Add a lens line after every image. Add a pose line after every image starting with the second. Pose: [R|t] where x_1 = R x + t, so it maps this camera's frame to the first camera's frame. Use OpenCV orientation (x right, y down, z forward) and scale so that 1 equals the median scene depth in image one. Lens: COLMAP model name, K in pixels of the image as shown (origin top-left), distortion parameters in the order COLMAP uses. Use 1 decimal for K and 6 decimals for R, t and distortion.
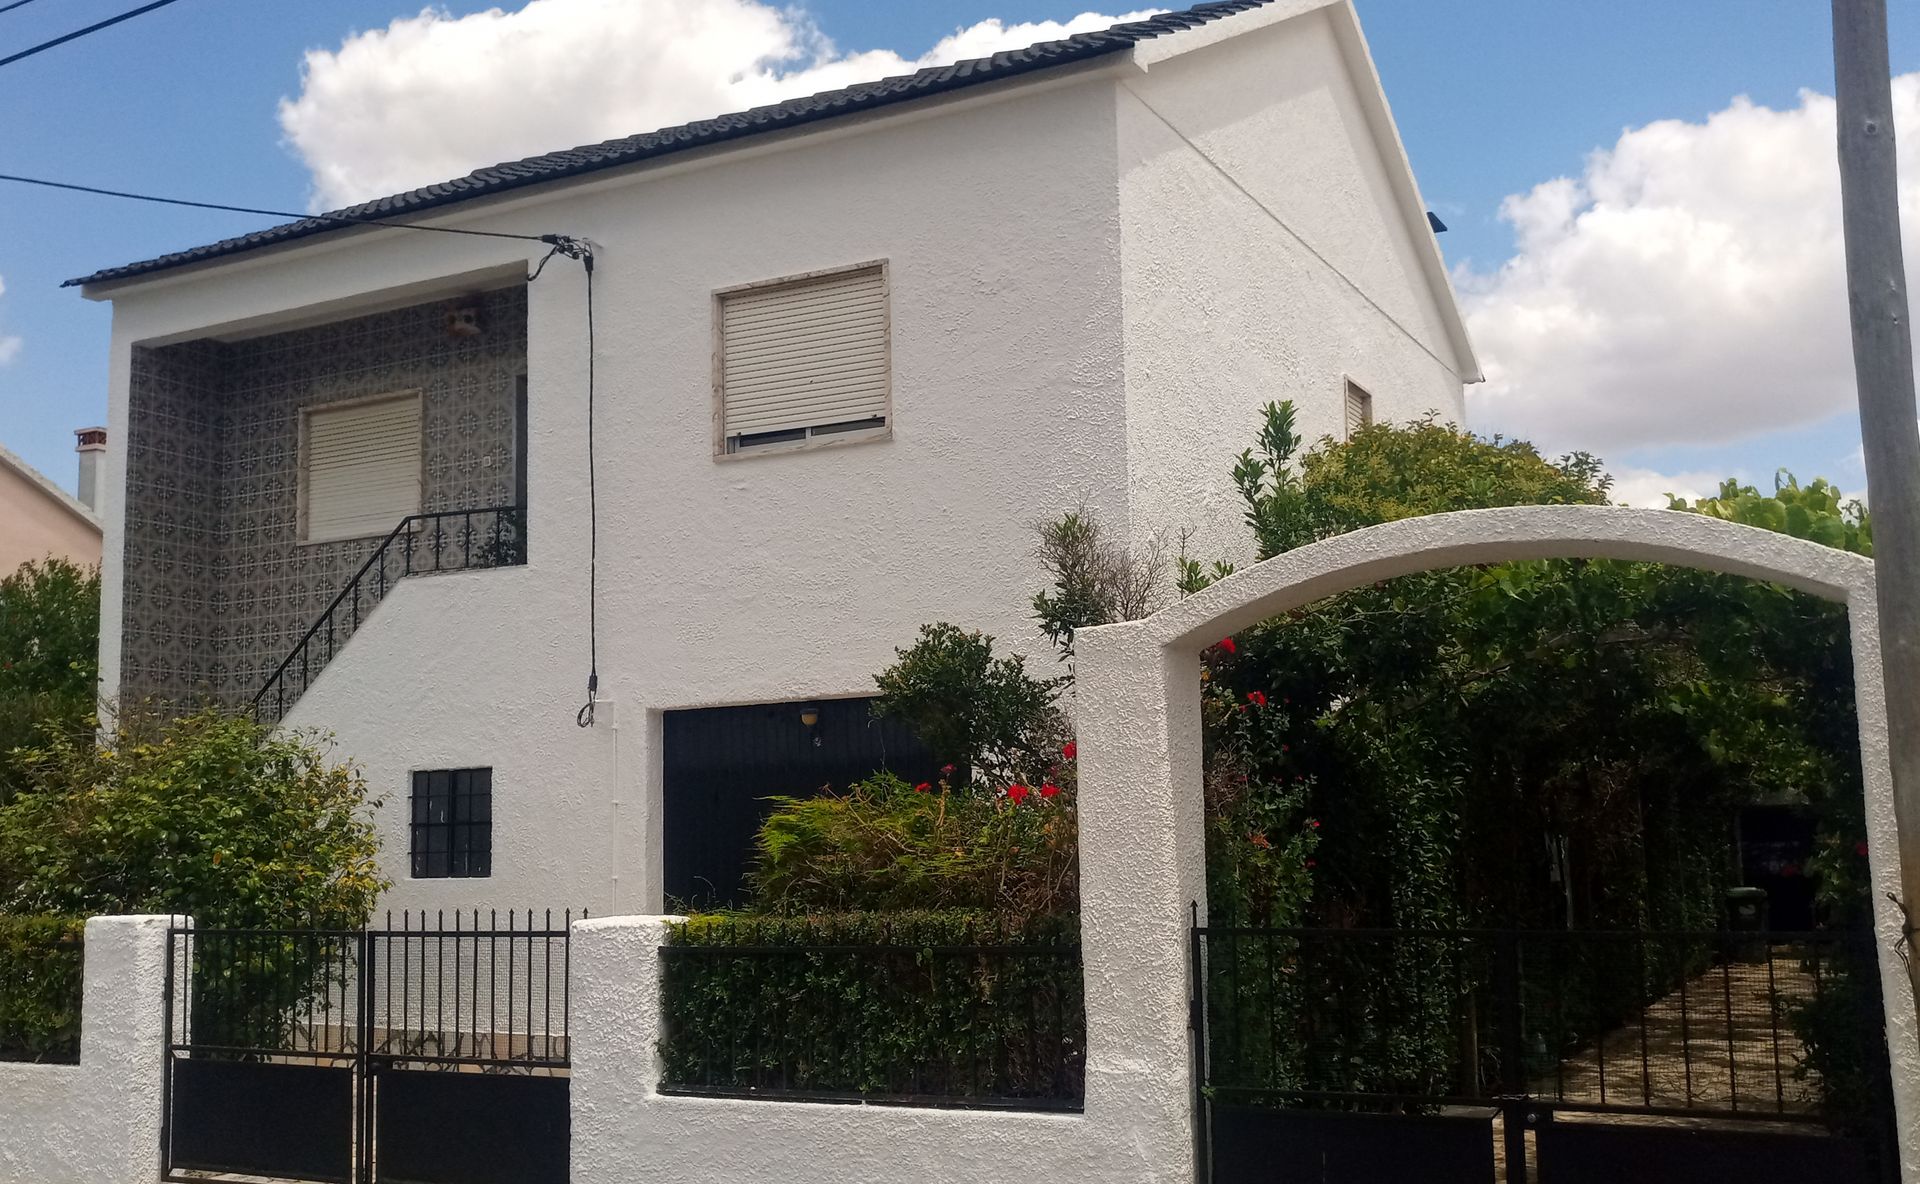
lens RADIAL K [[1878.9, 0, 957.3], [0, 1878.9, 610.3], [0, 0, 1]] dist [0.012782, 0.000000]
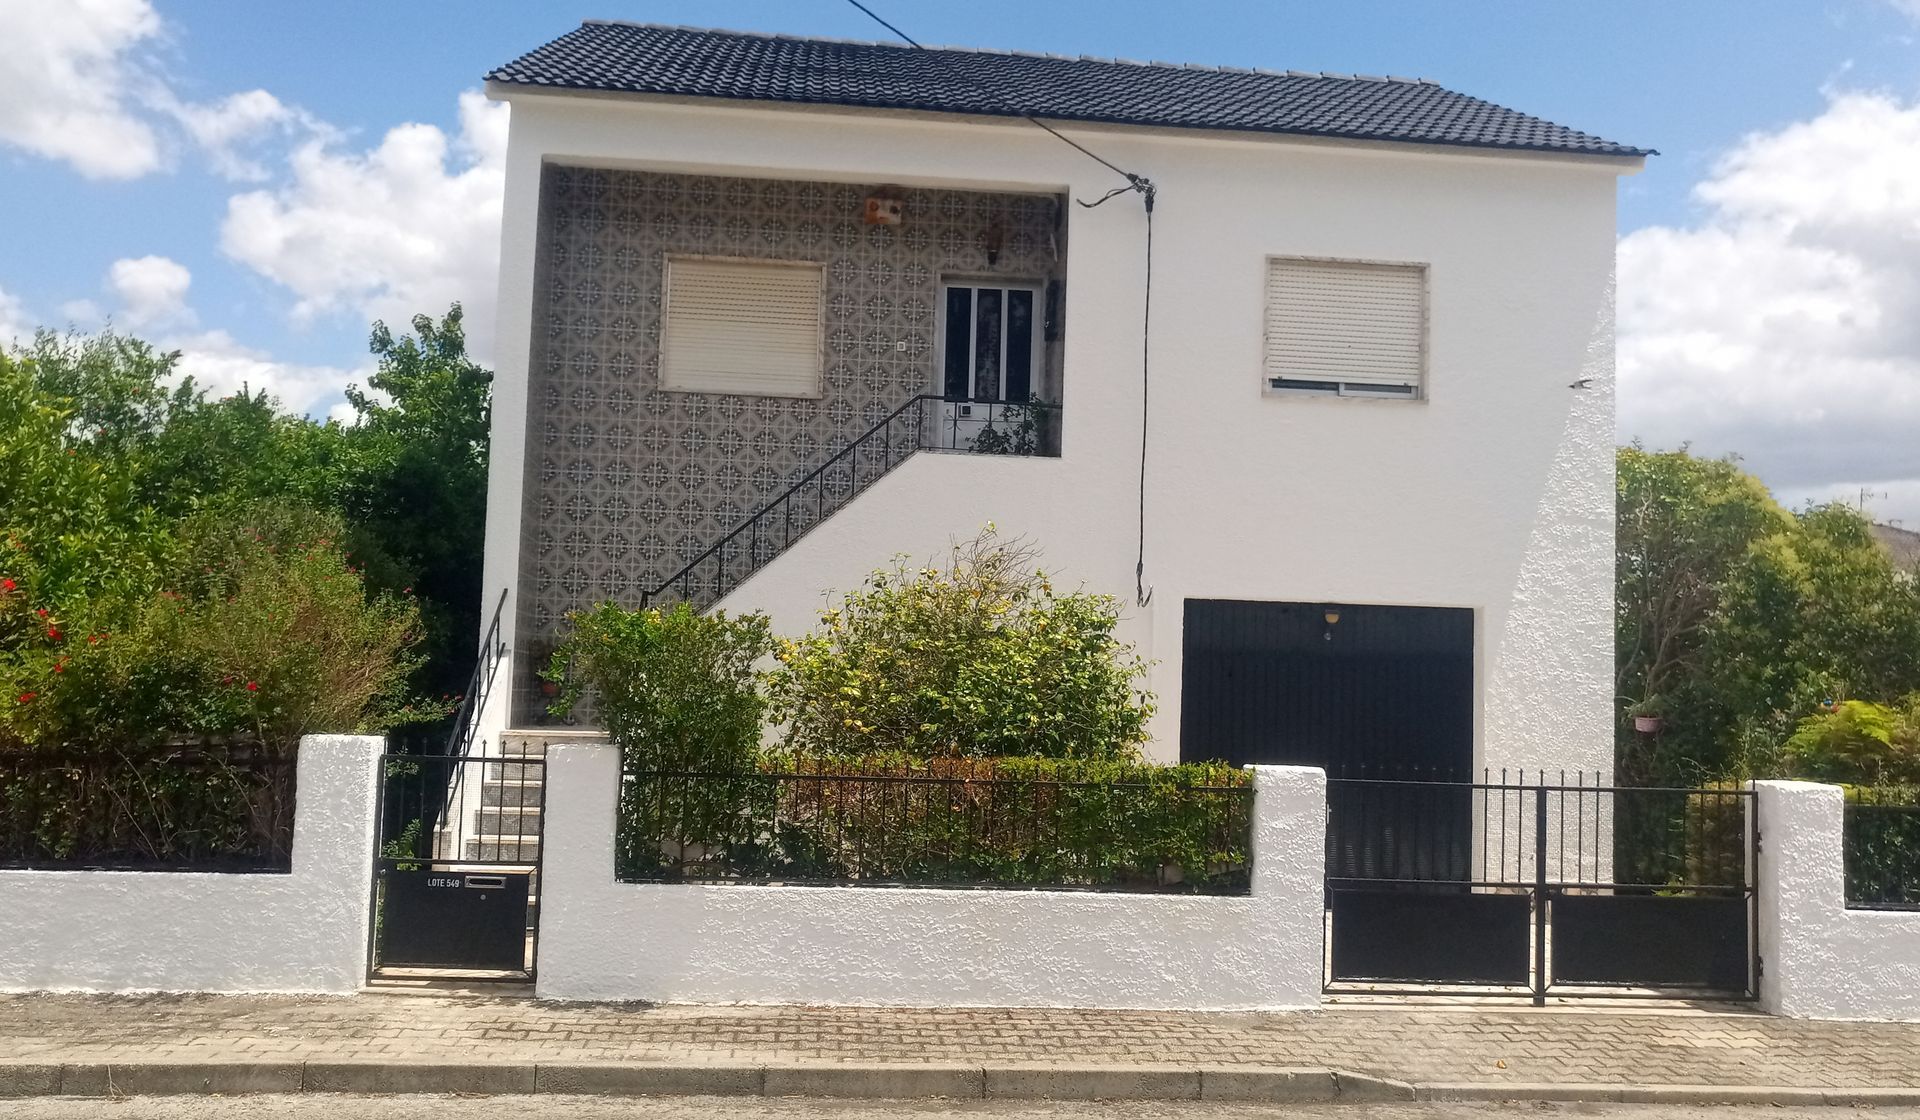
lens RADIAL K [[1642.2, 0, 961.4], [0, 1642.2, 587.2], [0, 0, 1]] dist [0.012936, 0.008967]
pose [[0.838913, 0.085366, 0.537529, -0.818628], [-0.115122, 0.993109, 0.021952, 0.039298], [-0.531950, -0.080297, 0.842960, 0.194927]]
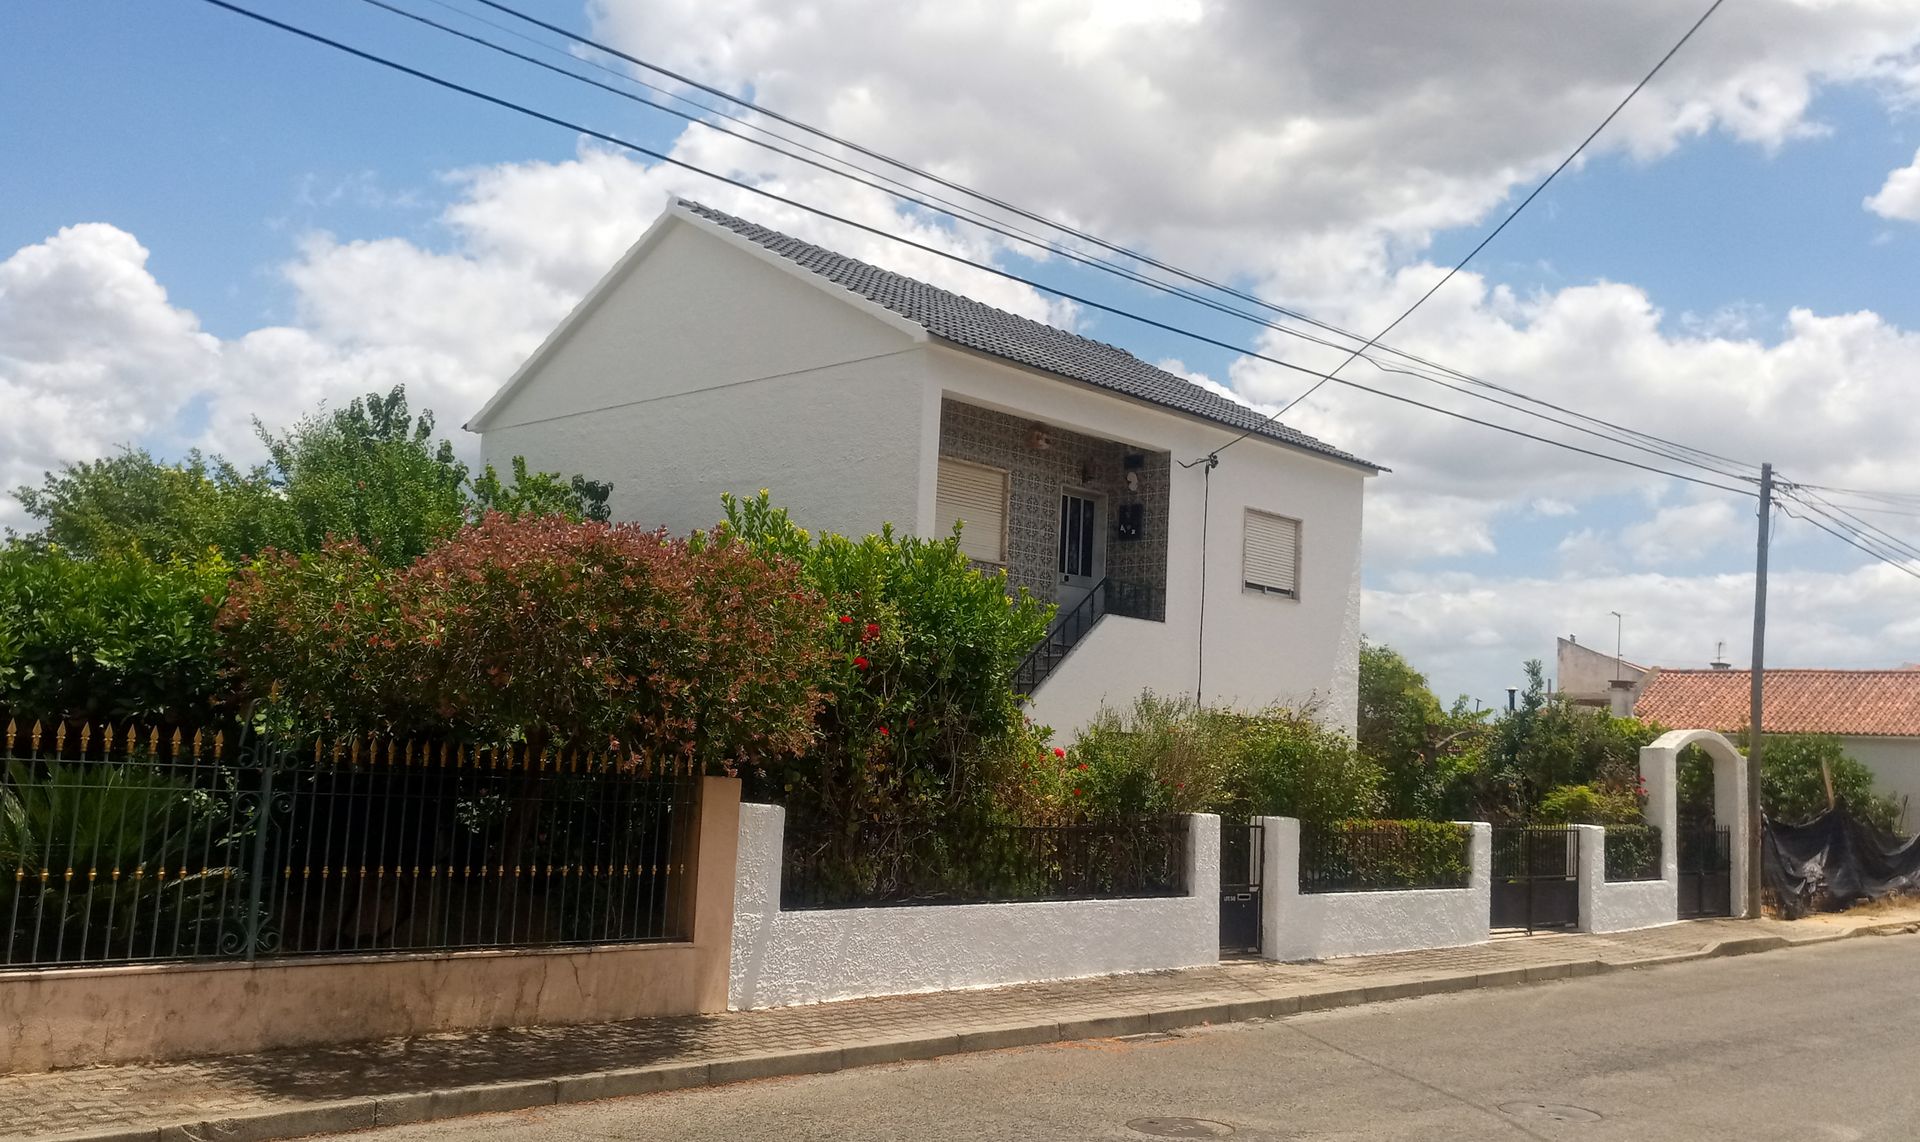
lens RADIAL K [[1694.2, 0, 965.6], [0, 1694.2, 588.0], [0, 0, 1]] dist [0.068610, -0.045619]
pose [[0.278023, 0.137173, 0.950729, -1.852241], [-0.165752, 0.981756, -0.093179, 0.126958], [-0.946165, -0.131680, 0.295688, 0.718735]]
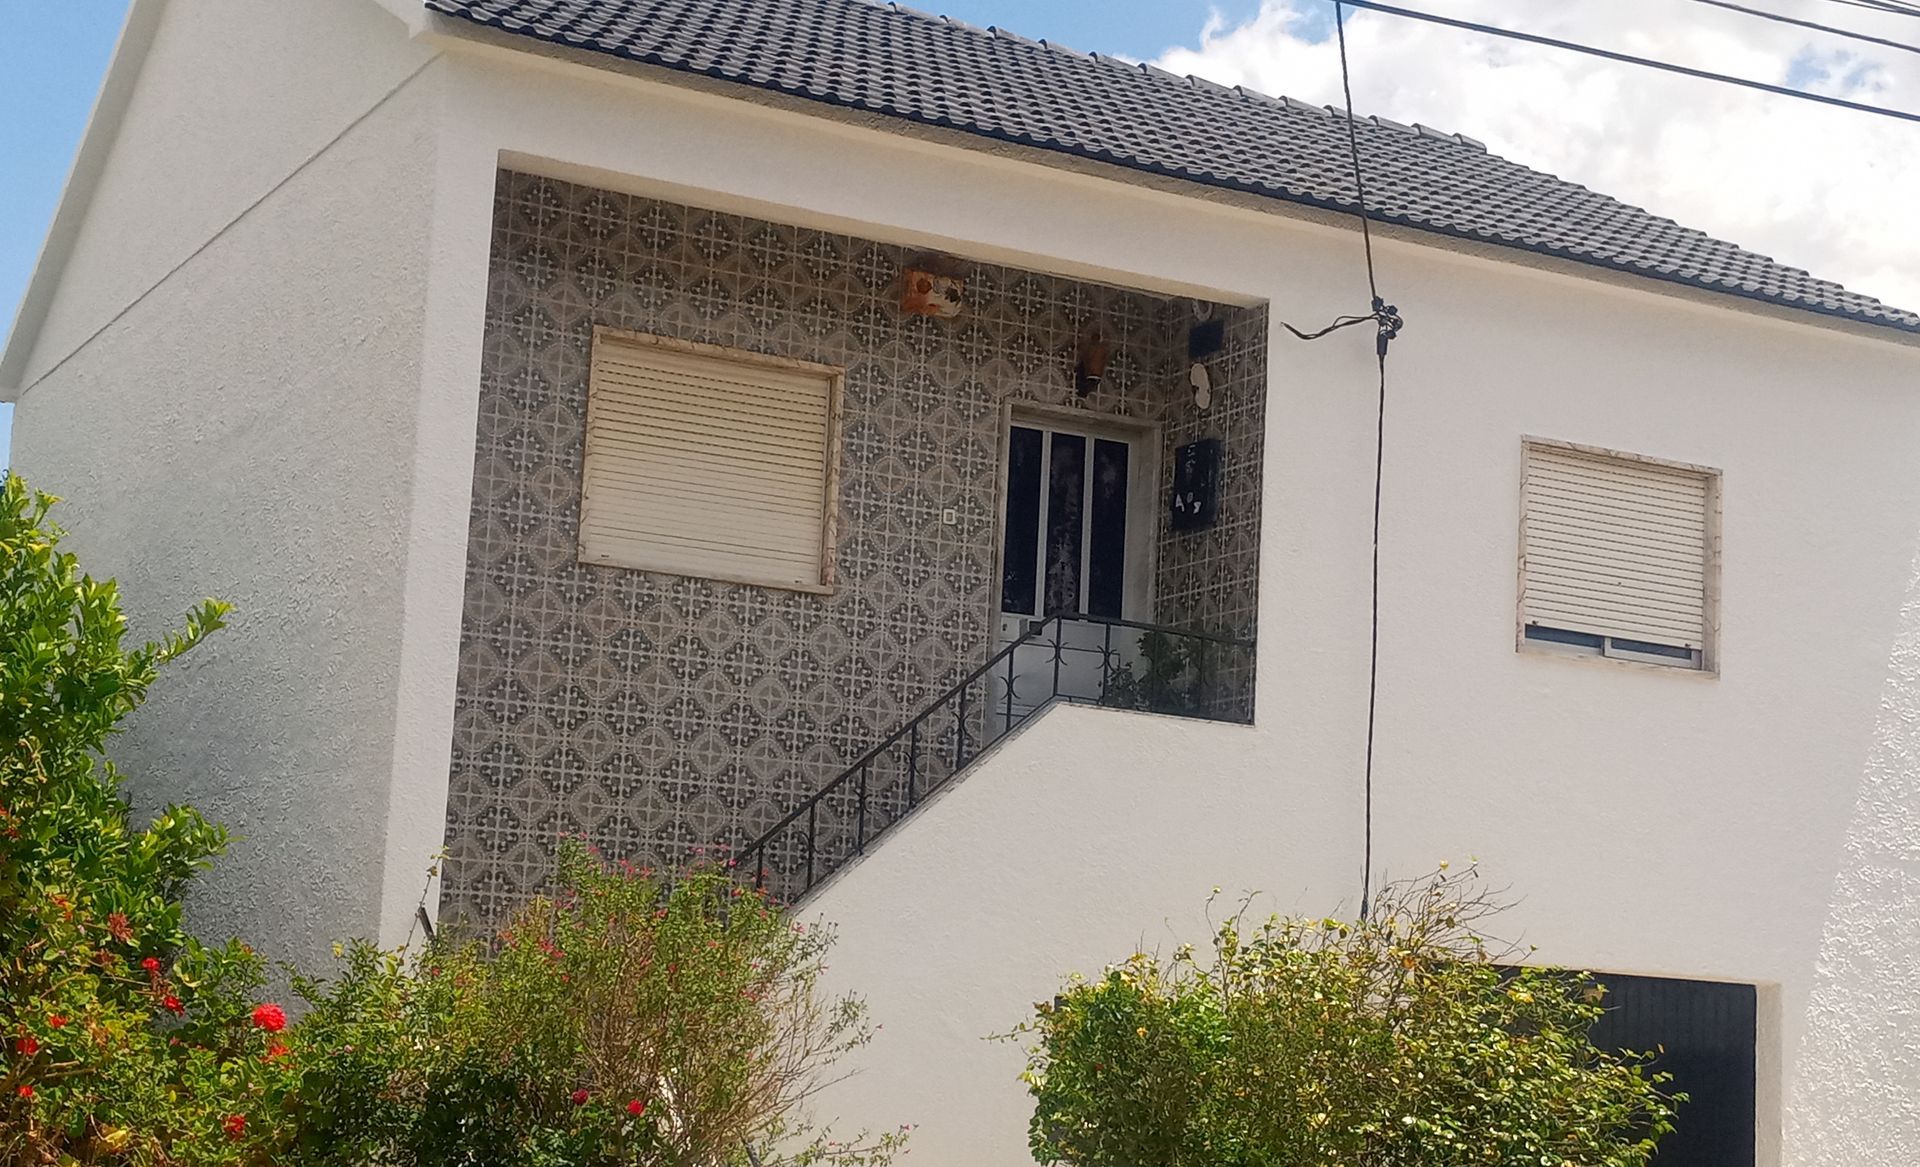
lens RADIAL K [[3138.4, 0, 964.2], [0, 3138.4, 607.6], [0, 0, 1]] dist [0.133624, 0.000000]
pose [[0.547405, 0.177268, 0.817878, -1.298195], [-0.158405, 0.981589, -0.106731, 0.078030], [-0.821740, -0.071131, 0.565406, 0.424214]]
